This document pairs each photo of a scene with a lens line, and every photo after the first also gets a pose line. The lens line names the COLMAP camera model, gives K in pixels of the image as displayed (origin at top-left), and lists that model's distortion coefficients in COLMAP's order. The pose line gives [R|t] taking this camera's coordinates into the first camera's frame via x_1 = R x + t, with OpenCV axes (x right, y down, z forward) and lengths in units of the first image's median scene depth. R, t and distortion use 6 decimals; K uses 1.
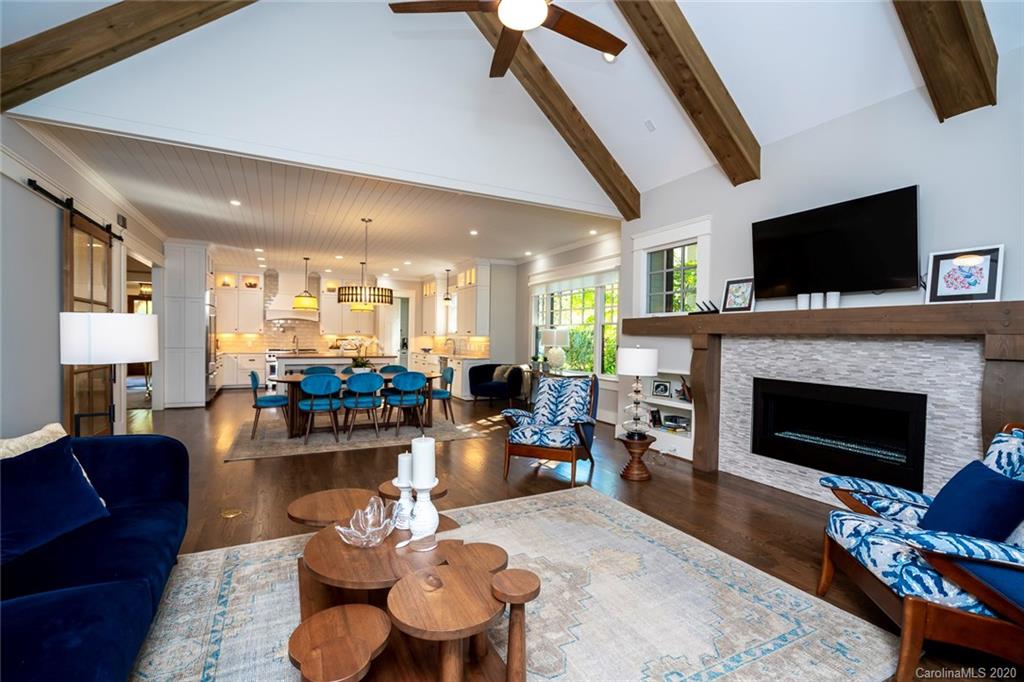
lens RADIAL K [[458.2, 0, 515.2], [0, 458.2, 344.0], [0, 0, 1]] dist [-0.014252, 0.007398]
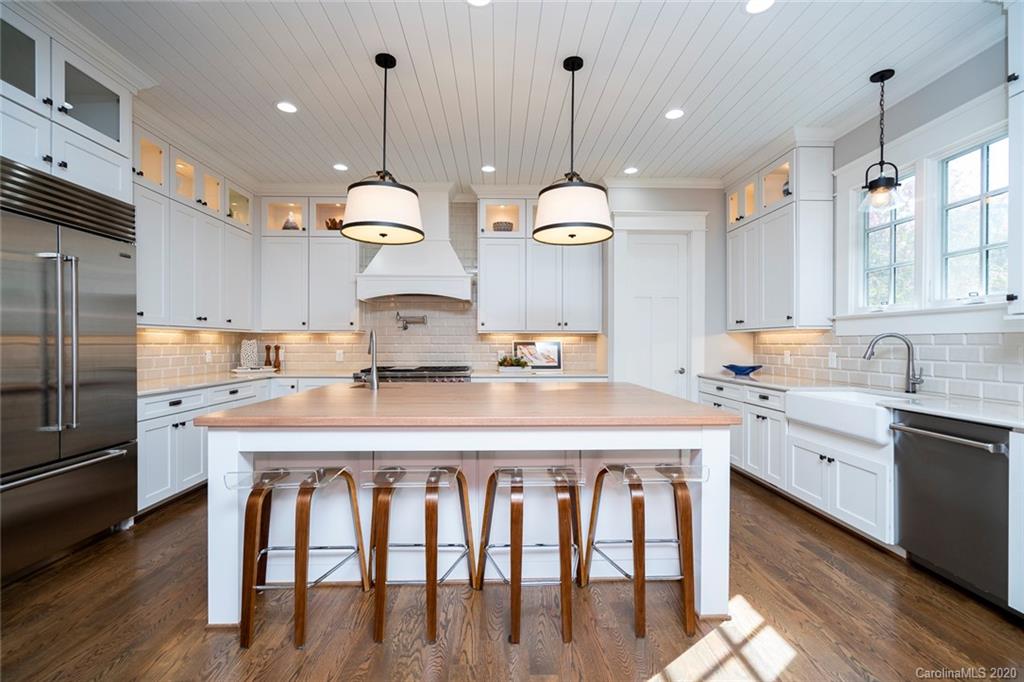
lens RADIAL K [[458.2, 0, 515.2], [0, 458.2, 344.0], [0, 0, 1]] dist [-0.014252, 0.007398]
pose [[0.902899, -0.012705, -0.429665, -0.229027], [0.007084, 0.999867, -0.014678, -0.003769], [0.429795, 0.010209, 0.902869, 0.678926]]
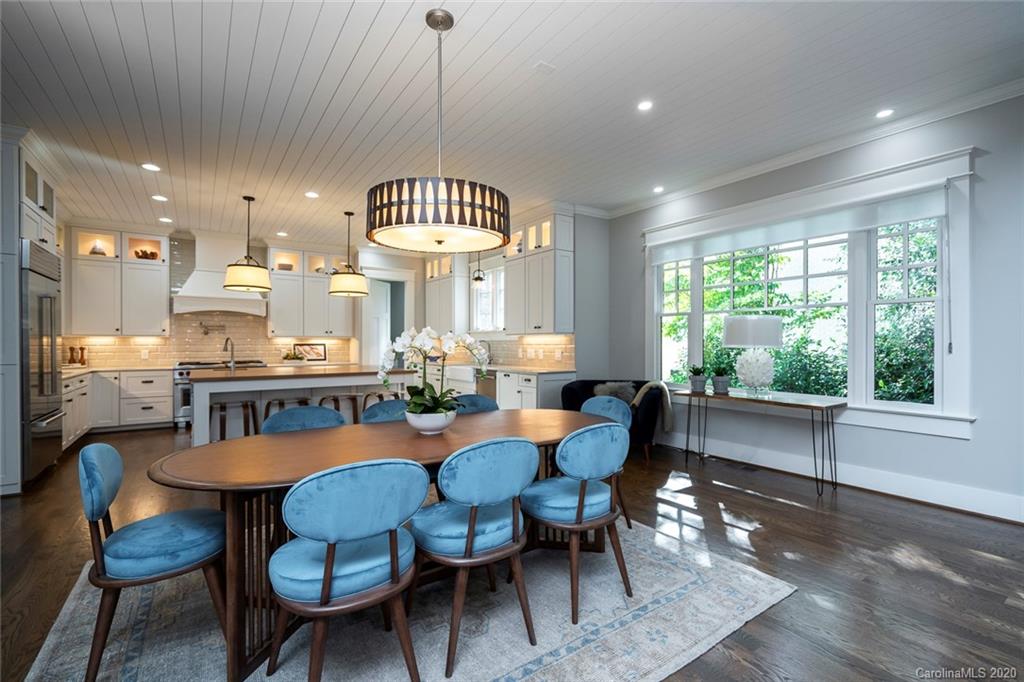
lens RADIAL K [[458.2, 0, 515.2], [0, 458.2, 344.0], [0, 0, 1]] dist [-0.014252, 0.007398]
pose [[0.991754, -0.016117, 0.127139, -0.182473], [0.017409, 0.999807, -0.009055, 0.000186], [-0.126968, 0.011194, 0.991844, 0.358760]]
